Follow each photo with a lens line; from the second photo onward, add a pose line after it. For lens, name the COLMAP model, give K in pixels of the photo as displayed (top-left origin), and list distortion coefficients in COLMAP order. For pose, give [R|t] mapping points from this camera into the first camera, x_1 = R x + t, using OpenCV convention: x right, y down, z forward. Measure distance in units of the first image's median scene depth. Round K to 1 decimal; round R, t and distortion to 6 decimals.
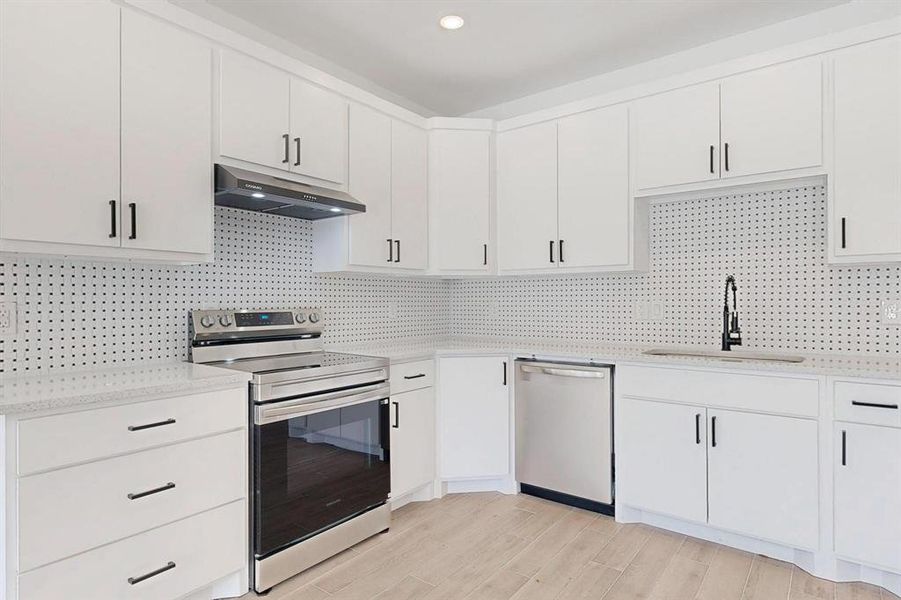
lens RADIAL K [[490.3, 0, 450.5], [0, 490.3, 300.0], [0, 0, 1]] dist [-0.000416, 0.000632]
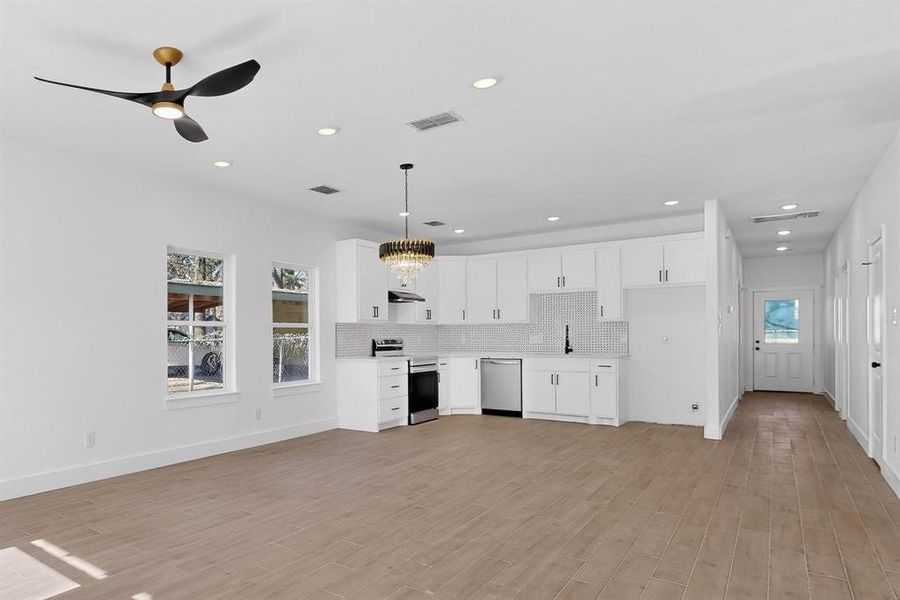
lens RADIAL K [[553.5, 0, 291.1], [0, 553.5, 333.6], [0, 0, 1]] dist [-0.001257, 0.000525]
pose [[0.998111, -0.005240, -0.061211, -0.716714], [0.005095, 0.999984, -0.002527, -0.003070], [0.061224, 0.002210, 0.998122, -2.031932]]
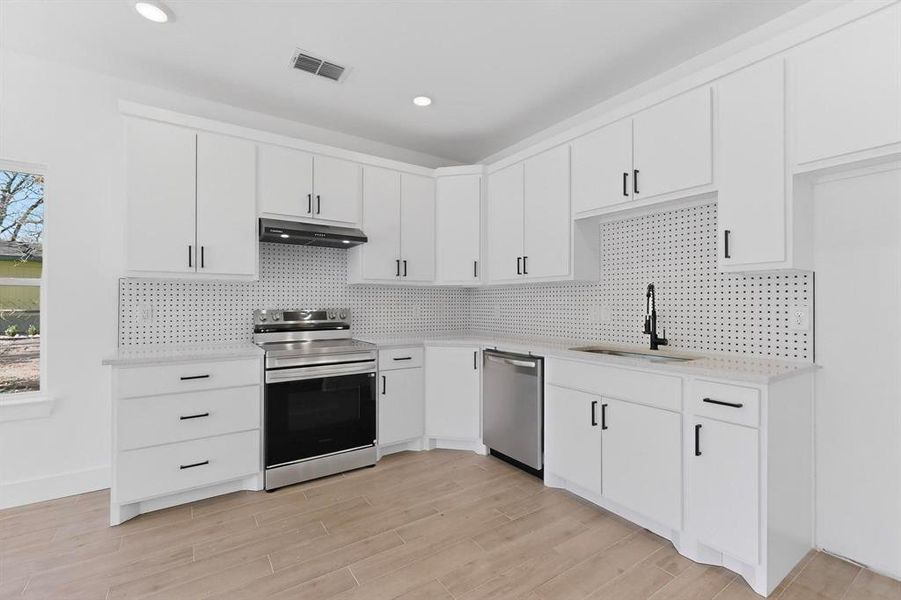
lens RADIAL K [[391.4, 0, 450.5], [0, 391.4, 300.0], [0, 0, 1]] dist [0.000410, -0.000196]
pose [[0.950091, 0.001524, -0.311968, 0.412066], [-0.003285, 0.999981, -0.005121, -0.005919], [0.311954, 0.005891, 0.950079, -0.009283]]
